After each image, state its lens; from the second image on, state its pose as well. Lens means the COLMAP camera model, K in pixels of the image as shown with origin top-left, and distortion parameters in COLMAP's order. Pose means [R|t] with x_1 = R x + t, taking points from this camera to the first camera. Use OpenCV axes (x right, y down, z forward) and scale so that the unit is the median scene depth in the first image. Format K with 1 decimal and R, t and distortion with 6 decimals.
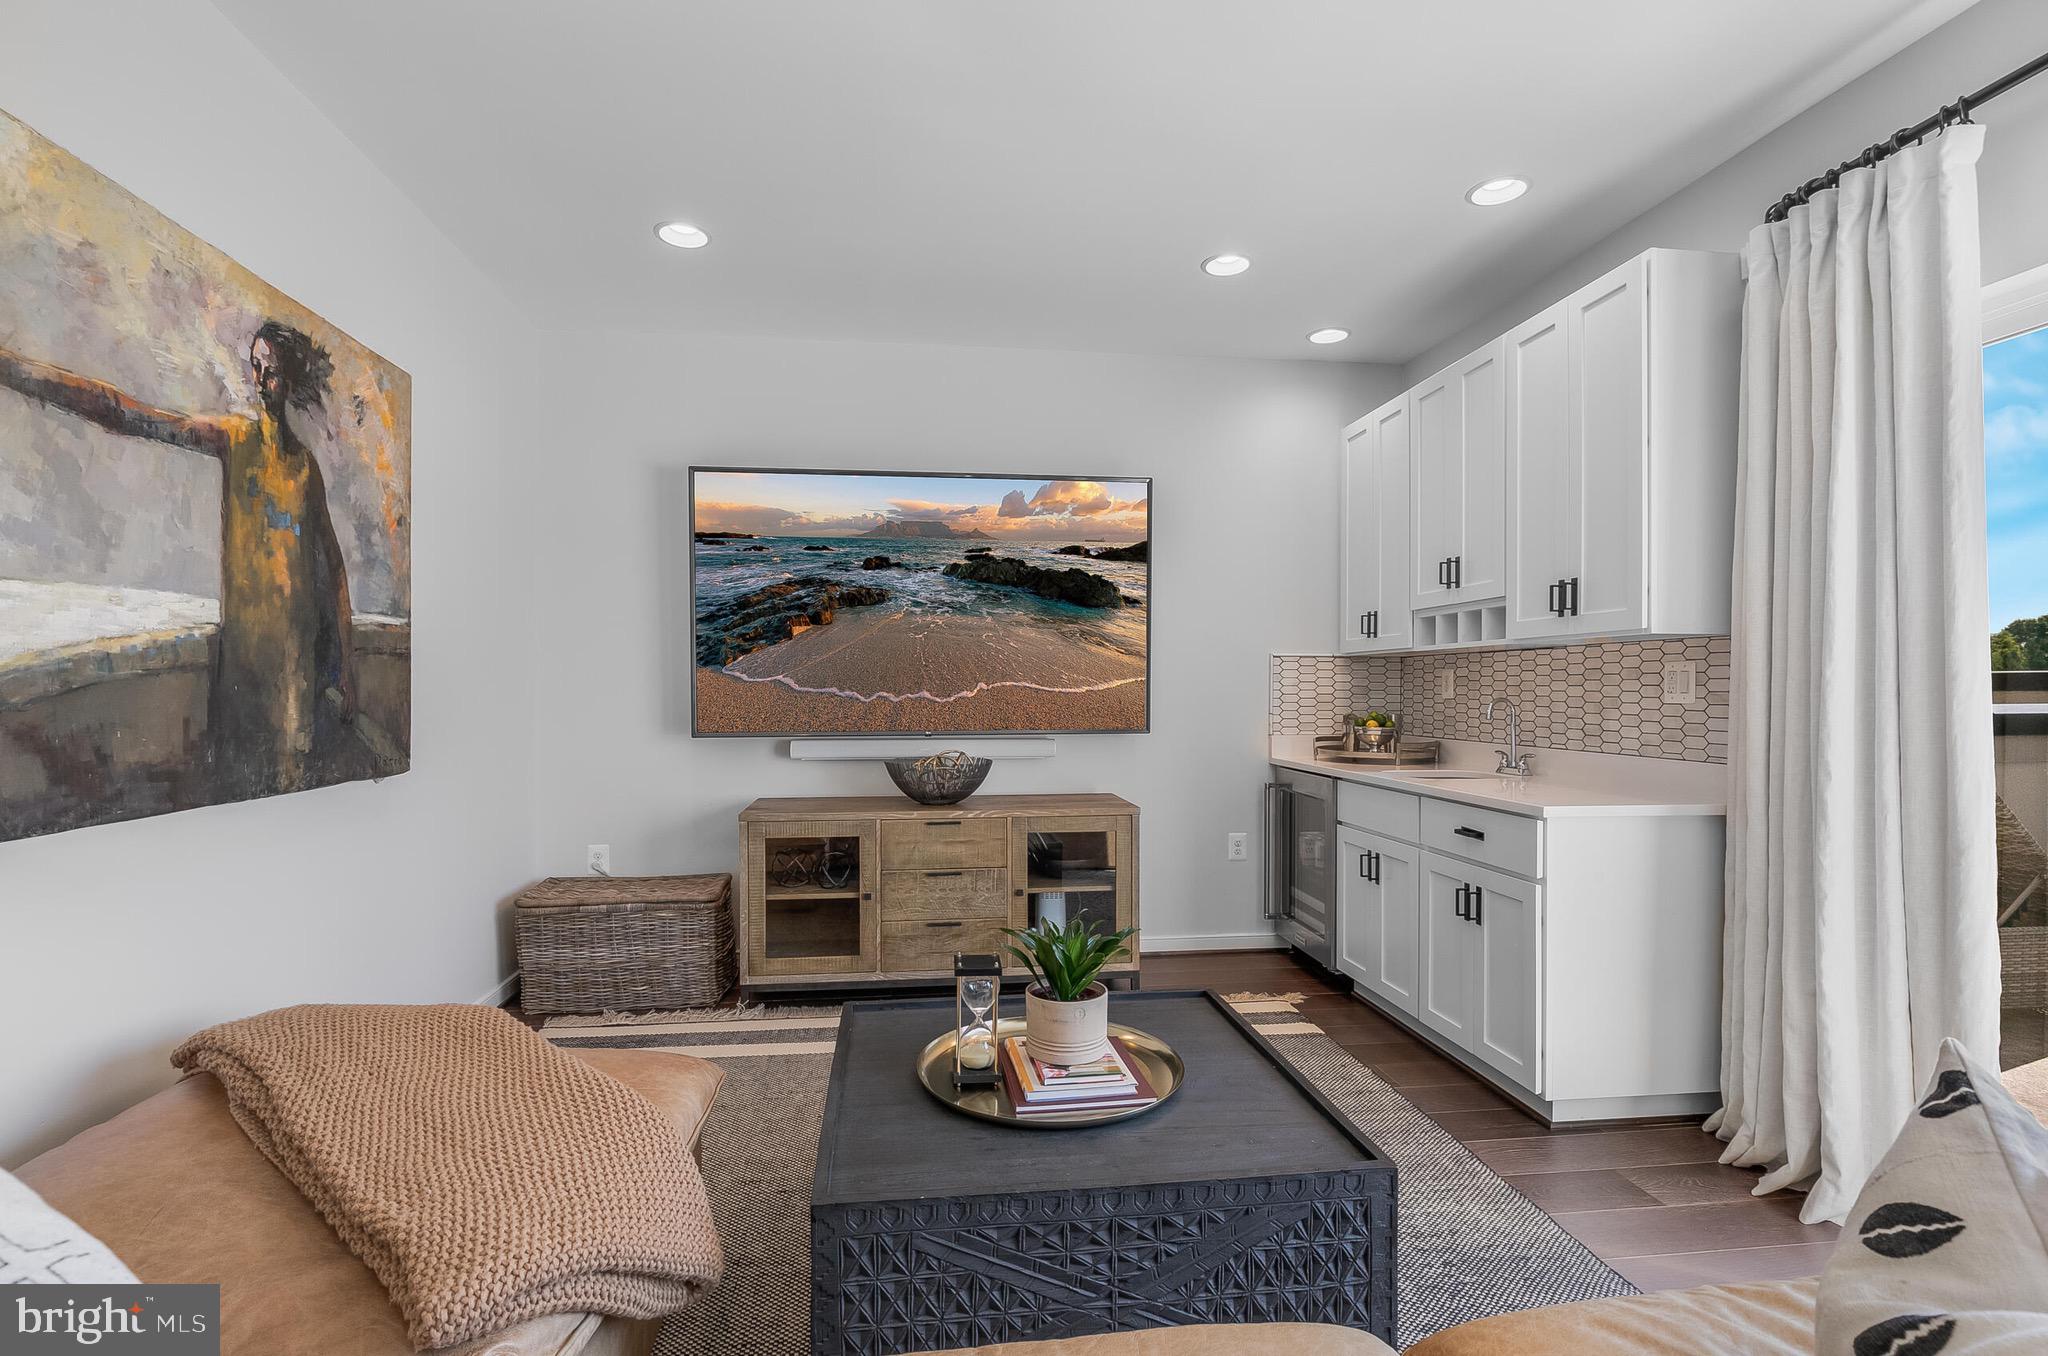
lens RADIAL K [[925.8, 0, 1021.8], [0, 925.8, 685.4], [0, 0, 1]] dist [0.000575, 0.000272]
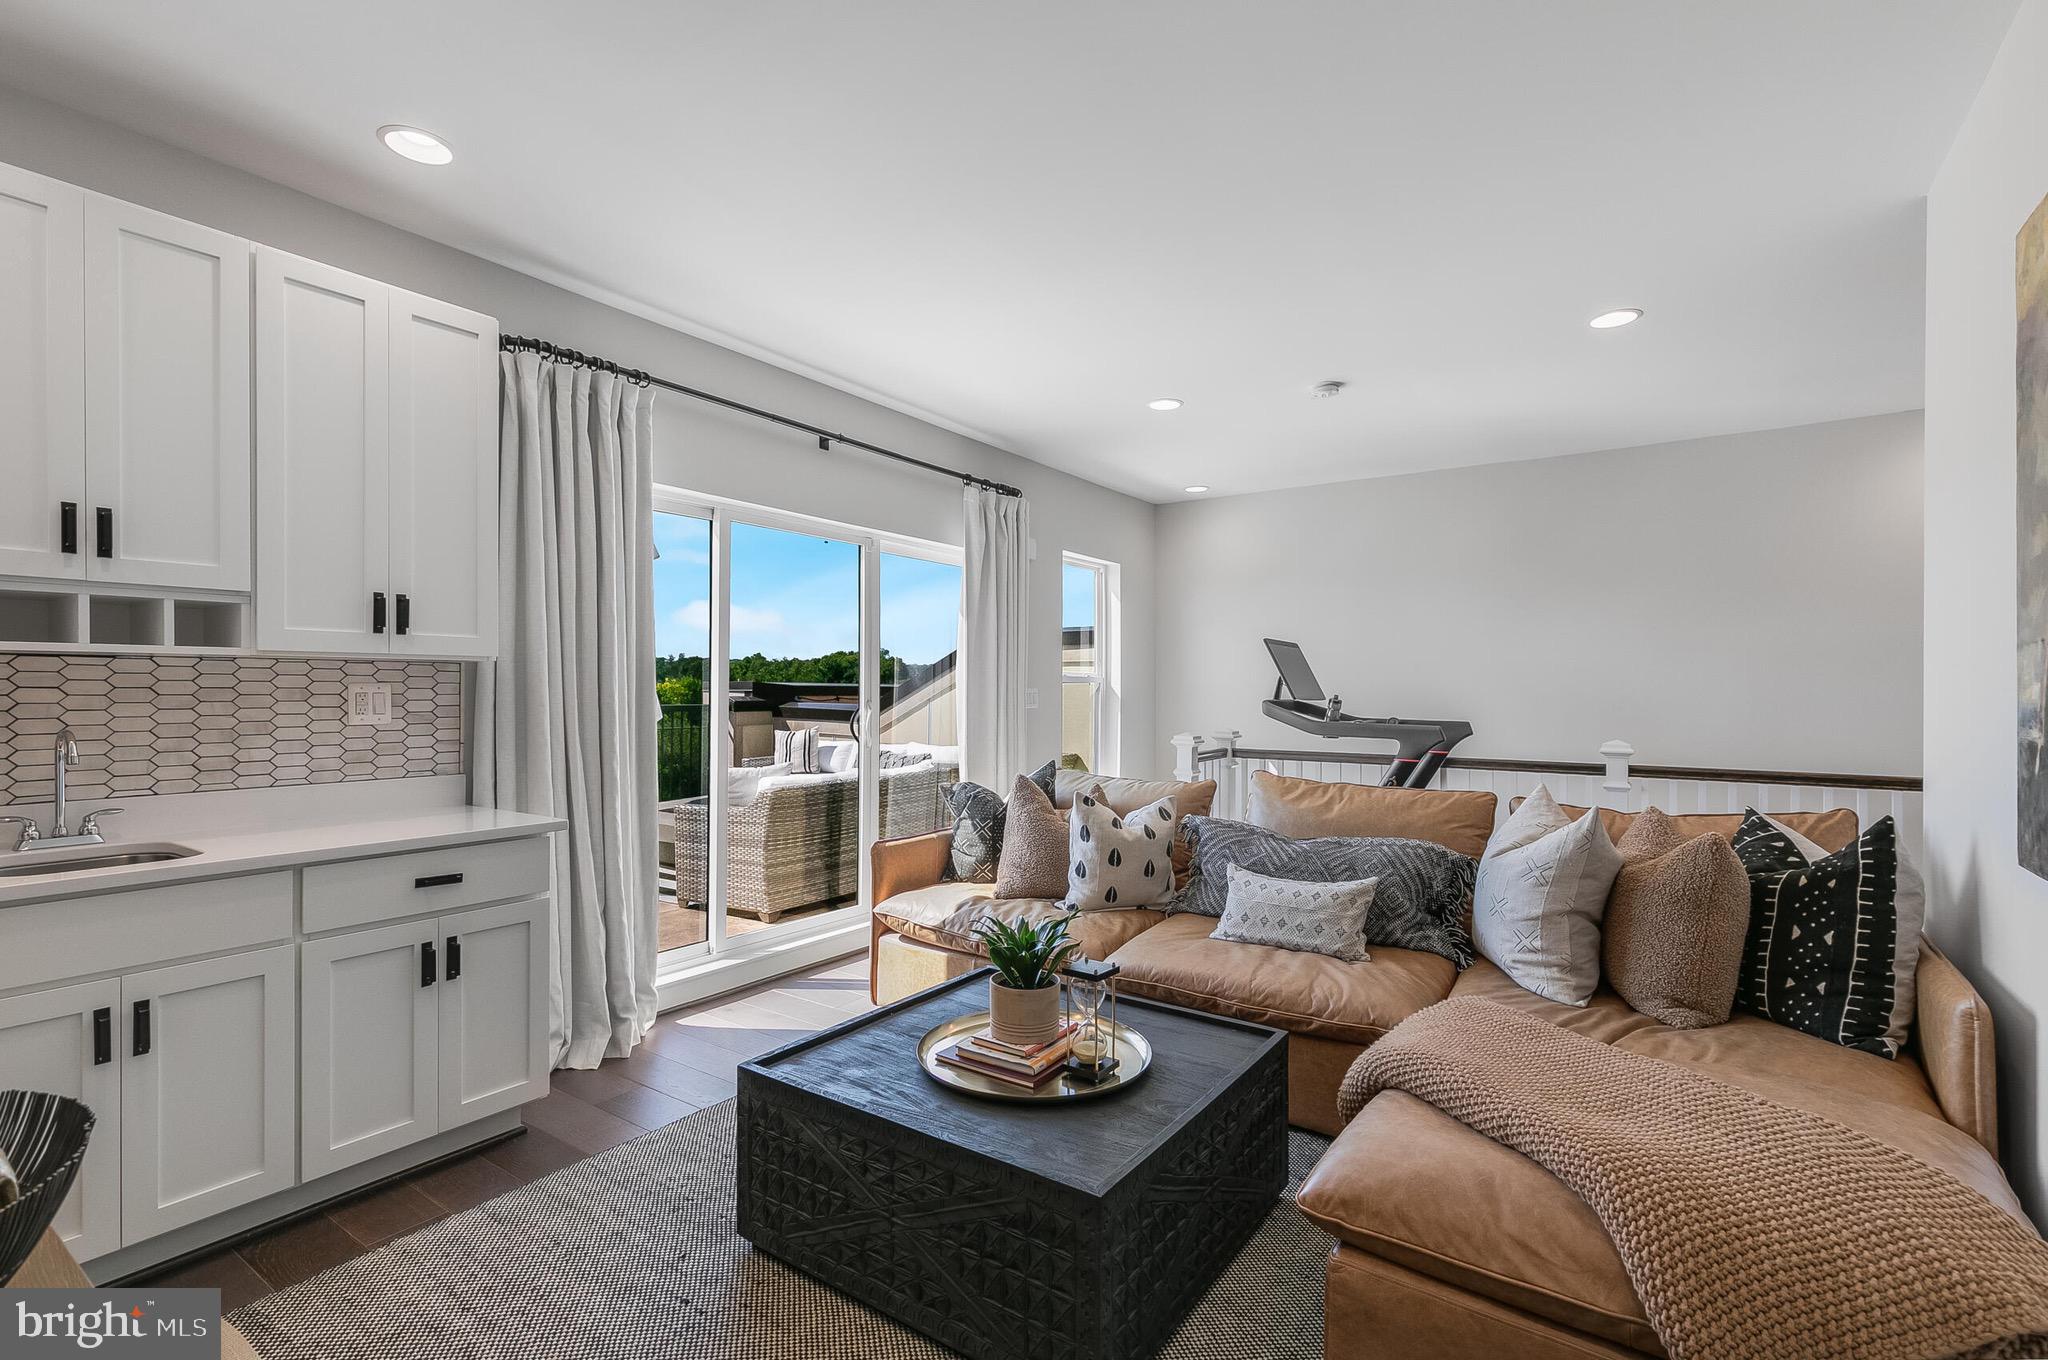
lens RADIAL K [[925.8, 0, 1021.8], [0, 925.8, 687.4], [0, 0, 1]] dist [0.000575, 0.000272]
pose [[-0.739082, -0.001929, 0.673613, -0.491854], [-0.005229, 0.999982, -0.002873, -0.021613], [-0.673595, -0.005646, -0.739079, 1.244330]]
